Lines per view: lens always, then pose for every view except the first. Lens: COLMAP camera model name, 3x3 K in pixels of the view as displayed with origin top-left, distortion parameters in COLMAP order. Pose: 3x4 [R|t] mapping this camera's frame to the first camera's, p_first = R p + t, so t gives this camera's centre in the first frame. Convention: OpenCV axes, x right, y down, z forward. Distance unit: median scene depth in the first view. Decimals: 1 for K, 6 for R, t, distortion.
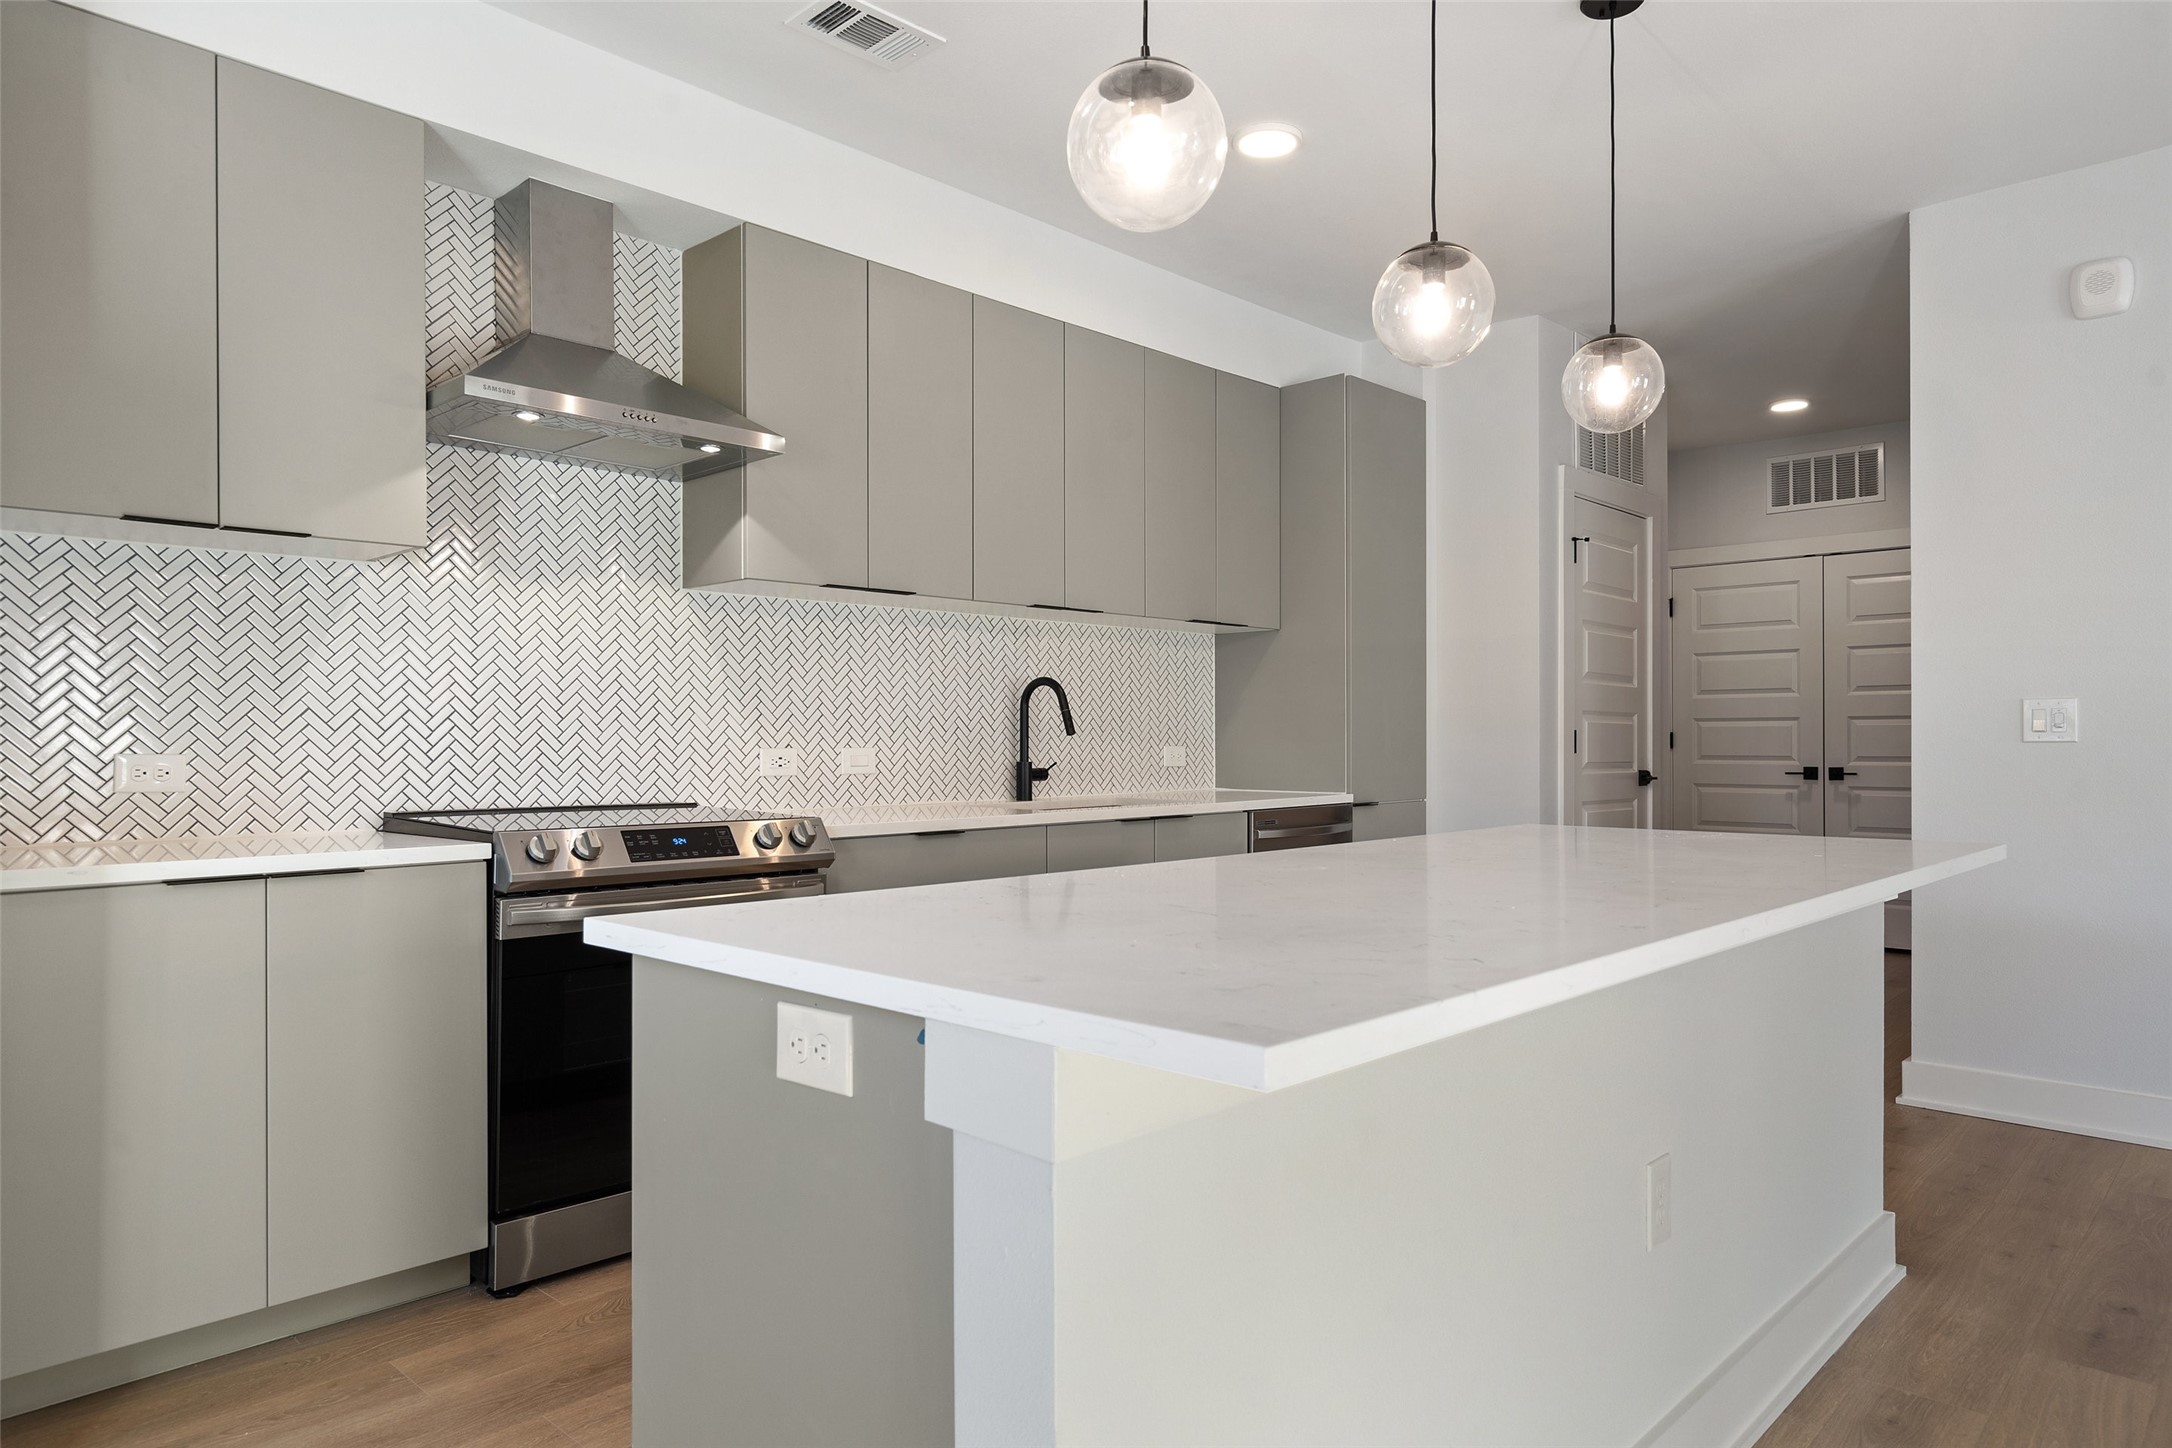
lens RADIAL K [[1346.0, 0, 1080.4], [0, 1346.0, 734.2], [0, 0, 1]] dist [0.002190, 0.001842]
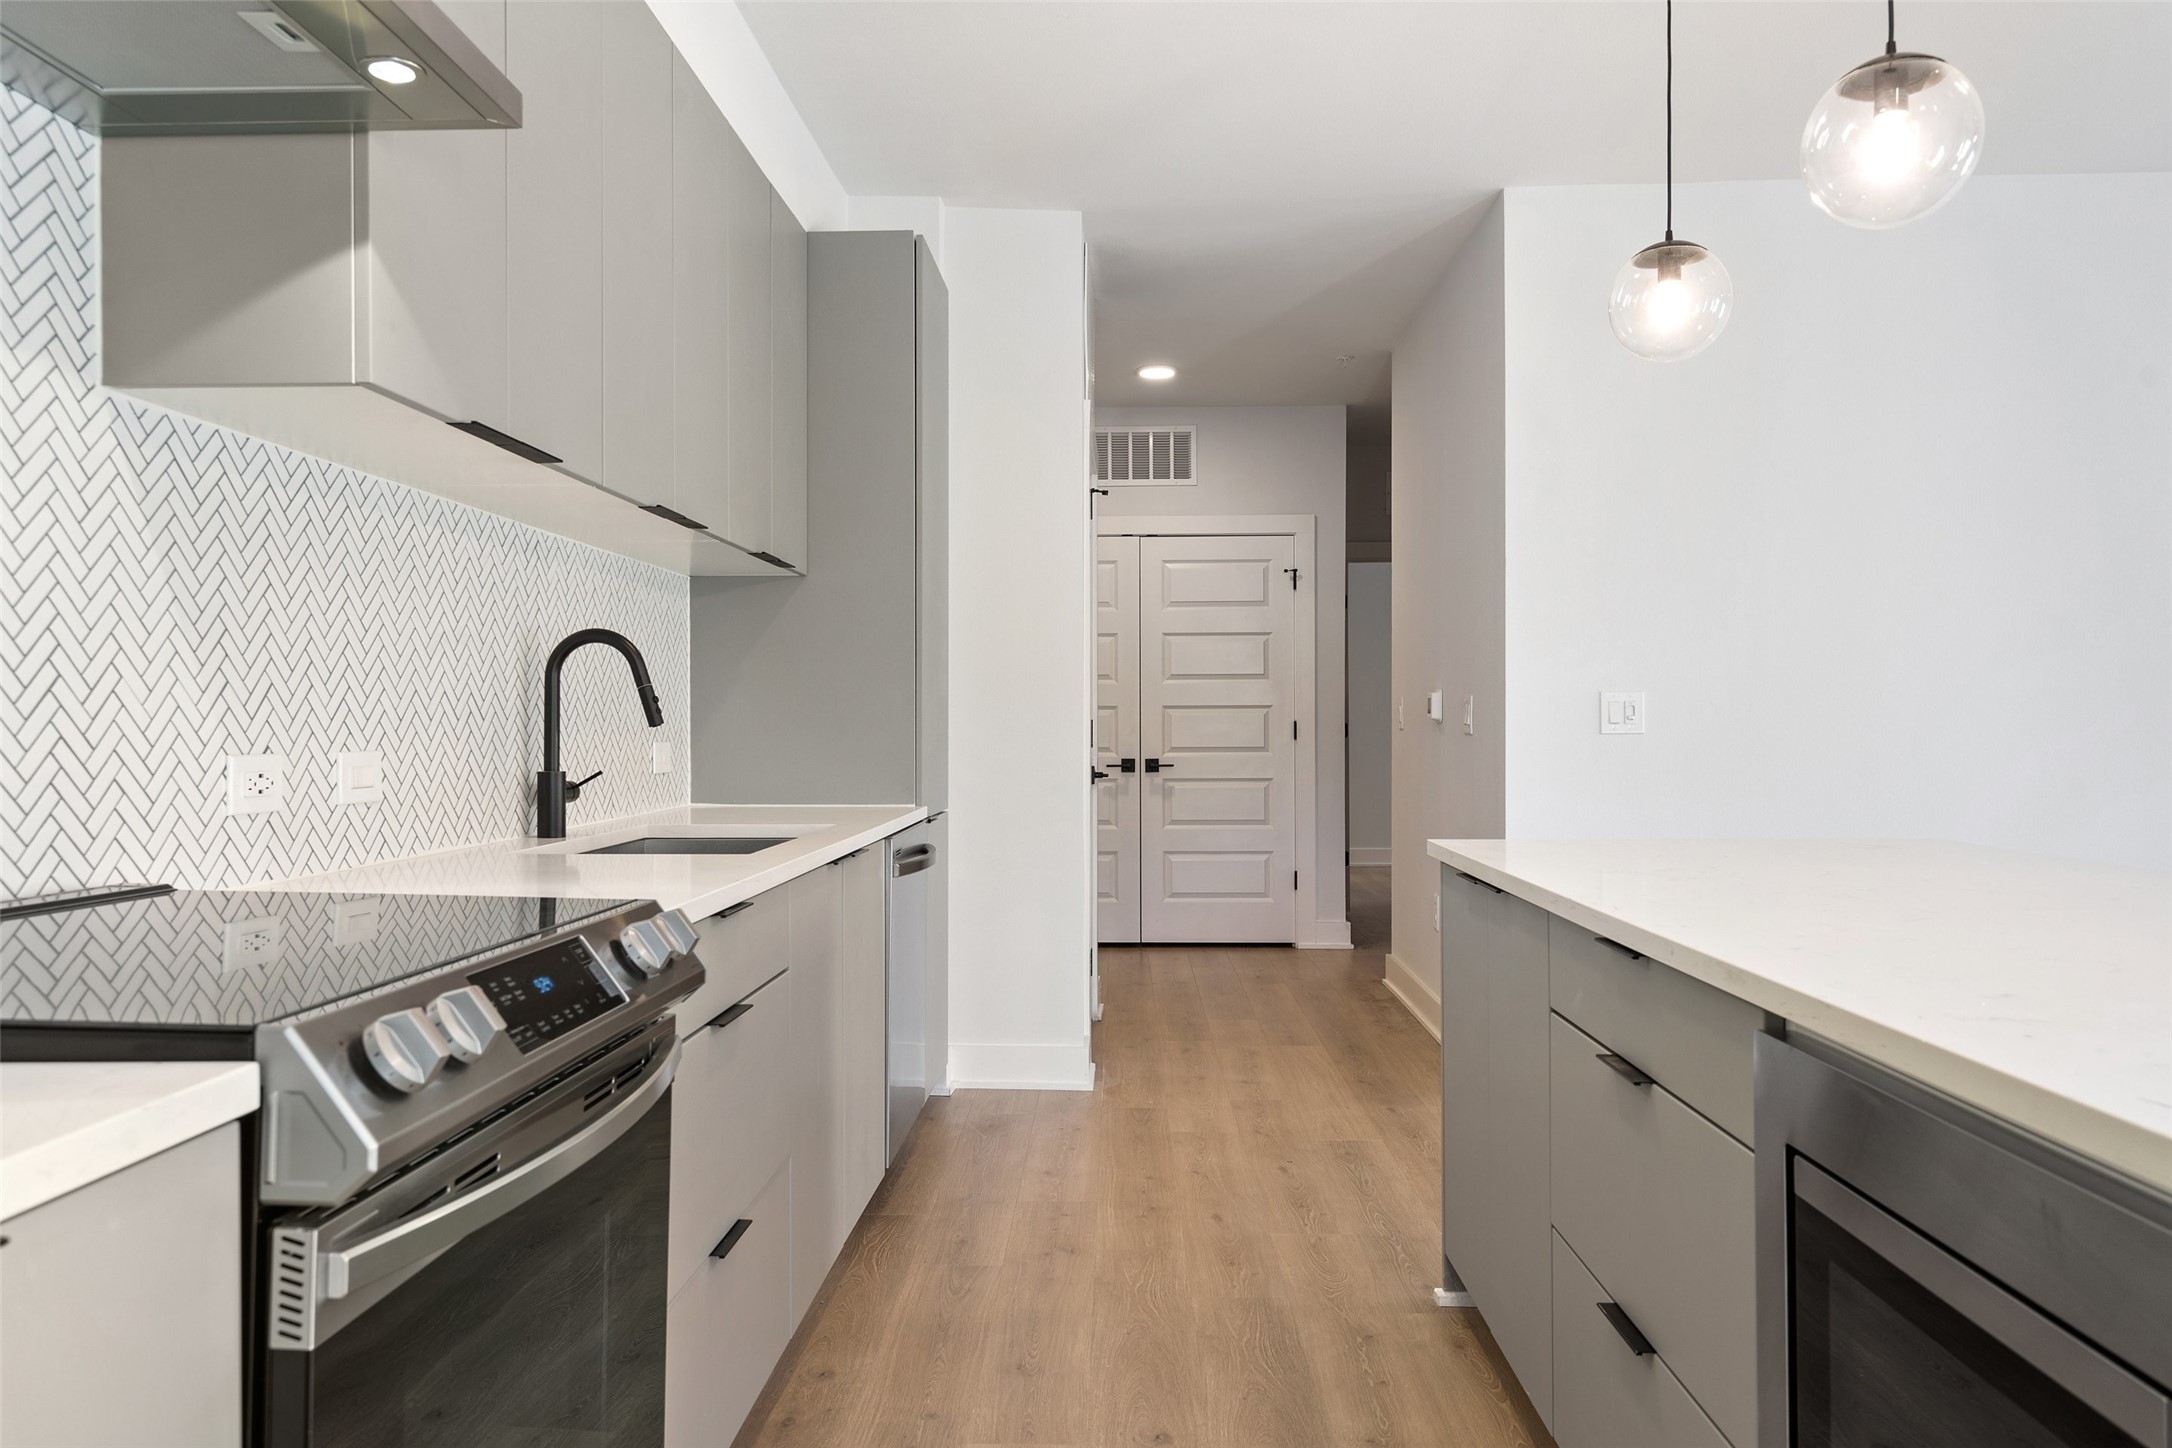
lens RADIAL K [[1533.9, 0, 1088.8], [0, 1533.9, 718.0], [0, 0, 1]] dist [0.001165, 0.005668]
pose [[0.741756, 0.003995, 0.670658, -0.377178], [-0.002647, 0.999992, -0.003029, -0.001726], [-0.670665, 0.000471, 0.741761, 0.412259]]
